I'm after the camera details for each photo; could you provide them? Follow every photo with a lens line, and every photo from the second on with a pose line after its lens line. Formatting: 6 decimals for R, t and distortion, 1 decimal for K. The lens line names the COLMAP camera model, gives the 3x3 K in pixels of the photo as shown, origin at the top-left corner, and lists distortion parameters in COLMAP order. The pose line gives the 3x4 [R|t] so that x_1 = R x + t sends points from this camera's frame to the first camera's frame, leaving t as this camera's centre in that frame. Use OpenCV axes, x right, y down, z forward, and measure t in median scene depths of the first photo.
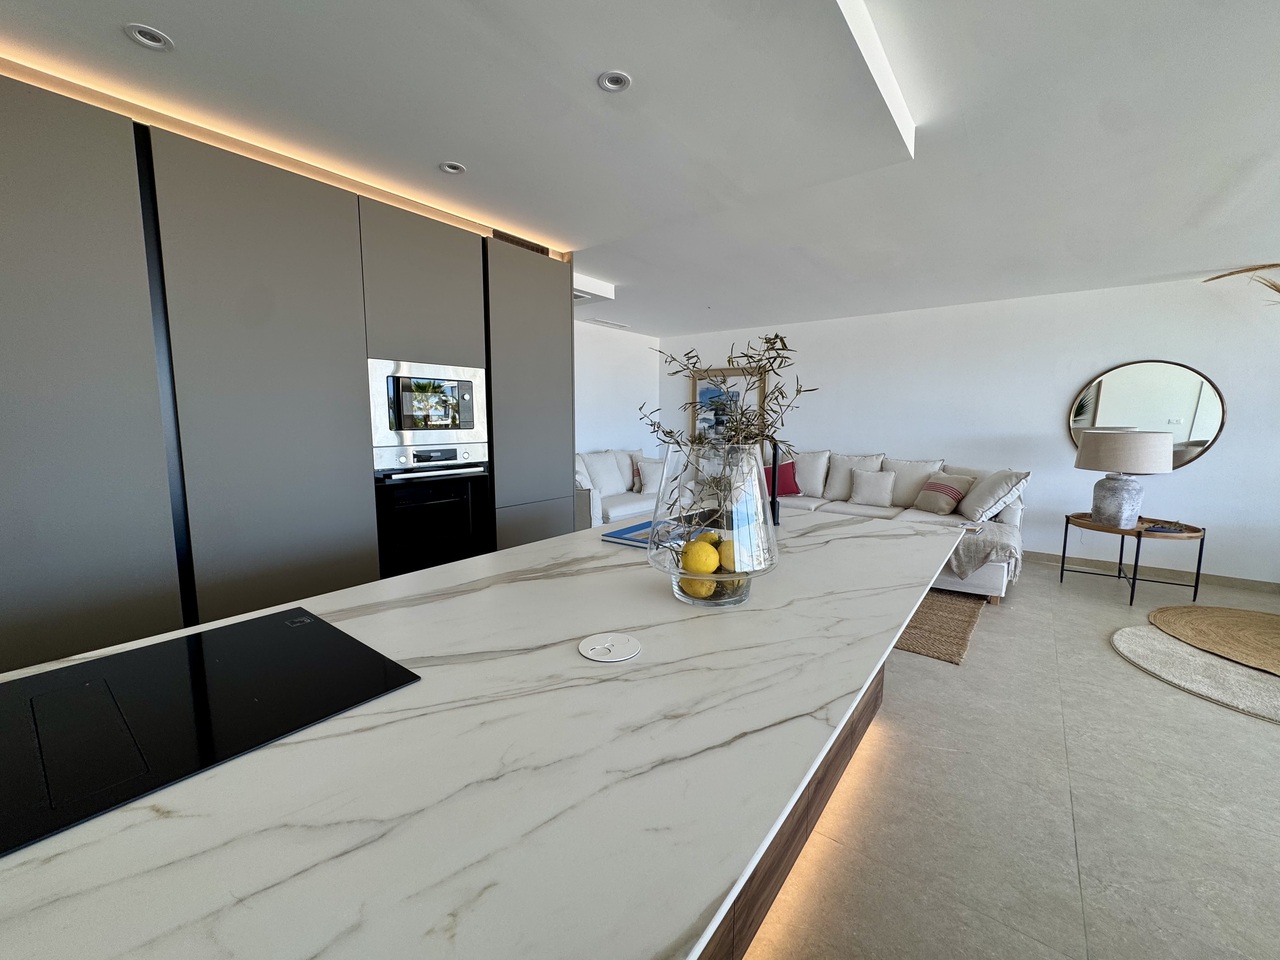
lens RADIAL K [[509.6, 0, 640.0], [0, 509.6, 480.0], [0, 0, 1]] dist [-0.001224, -0.000244]
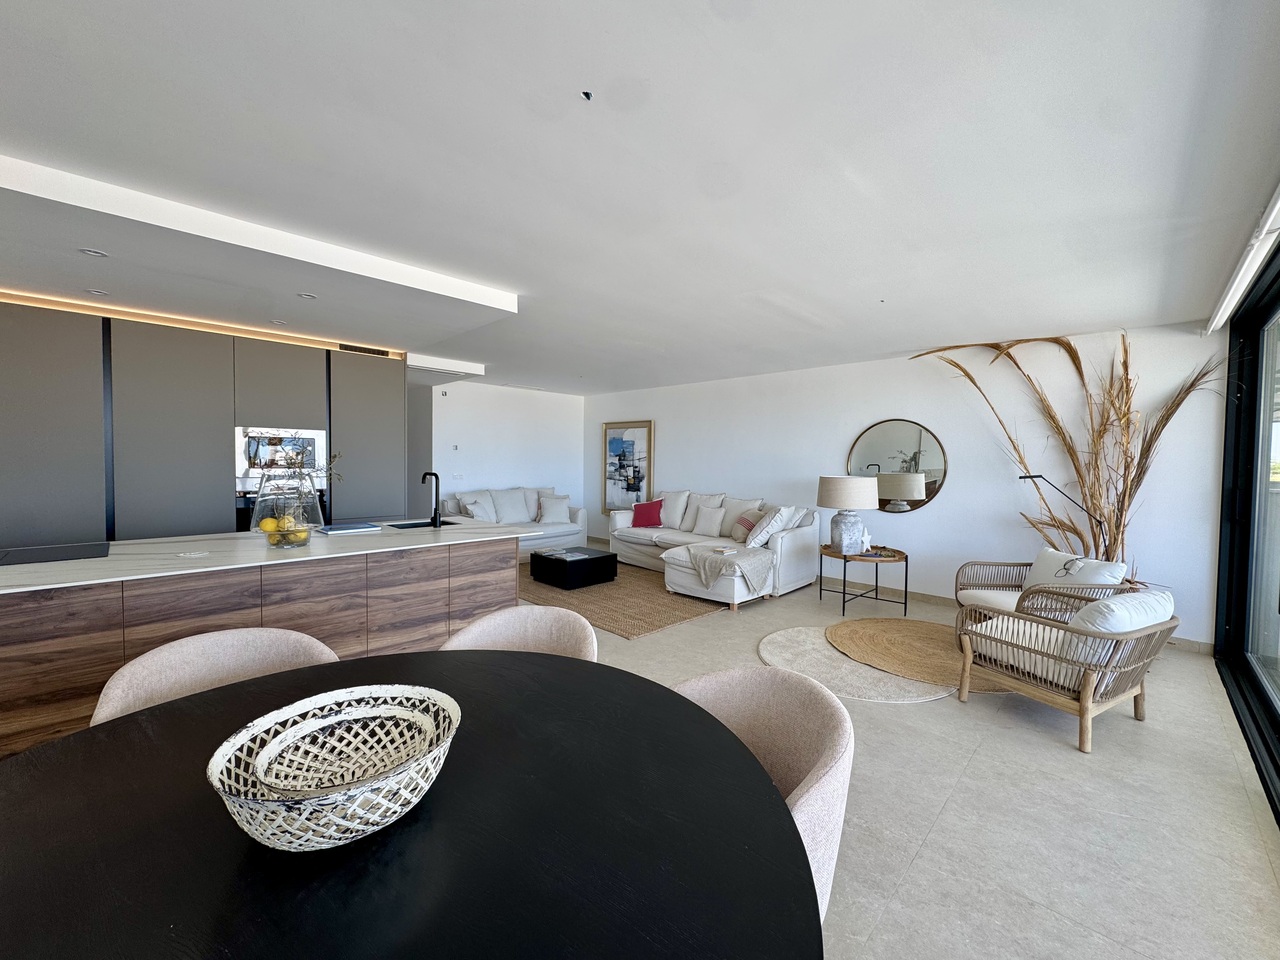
lens RADIAL K [[508.1, 0, 640.0], [0, 508.1, 480.0], [0, 0, 1]] dist [0.000629, 0.000152]
pose [[0.992798, 0.013509, -0.119036, 0.599397], [-0.023499, 0.996279, -0.082922, 0.029973], [0.117473, 0.085122, 0.989421, -0.305898]]
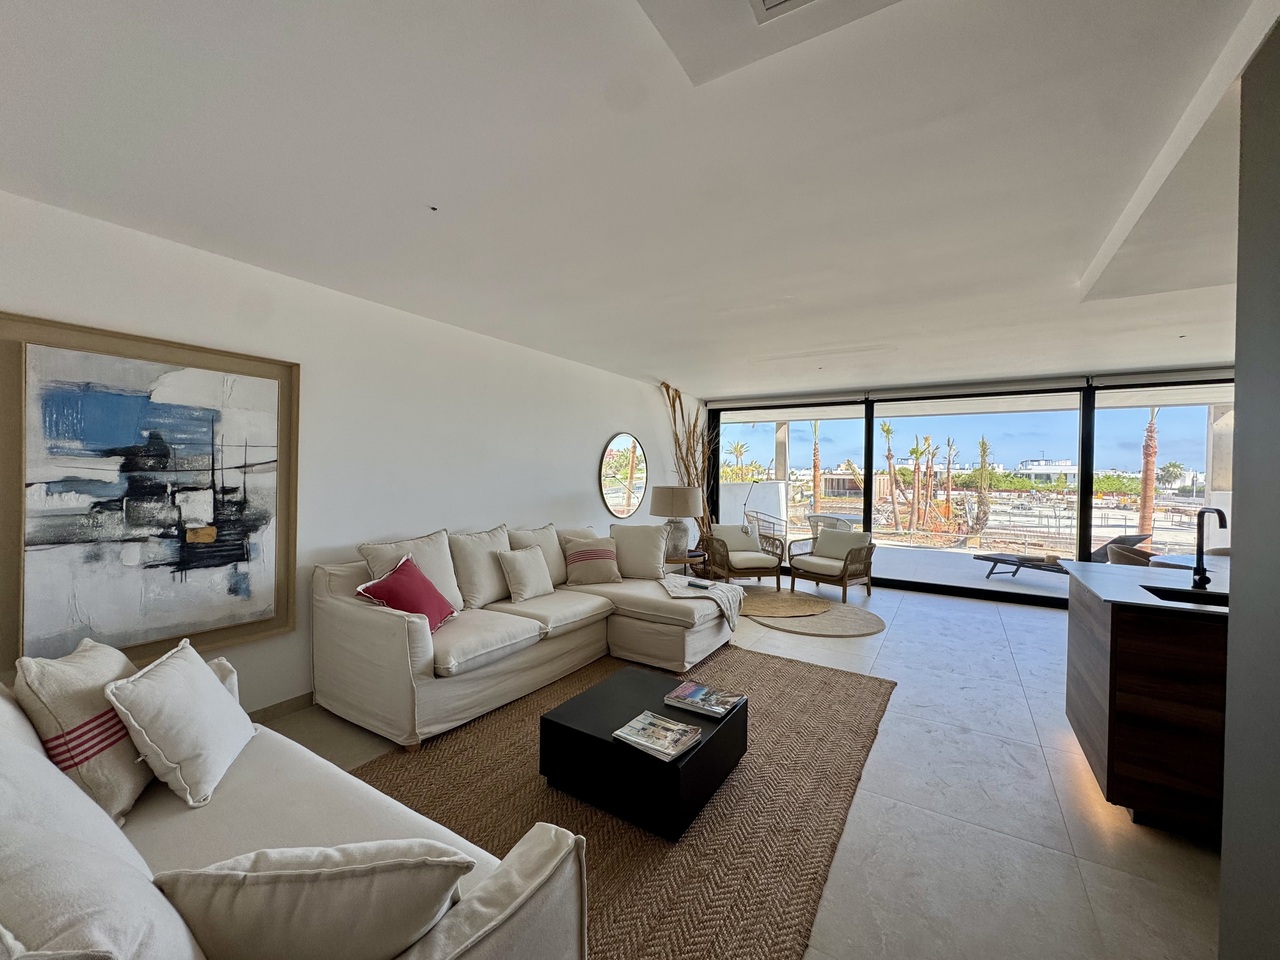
lens RADIAL K [[509.6, 0, 640.0], [0, 509.6, 480.0], [0, 0, 1]] dist [-0.001224, -0.000244]
pose [[-0.099371, -0.015578, 0.994928, -0.387974], [0.108729, 0.993720, 0.026419, -0.163305], [-0.989092, 0.110803, -0.097054, 1.232411]]
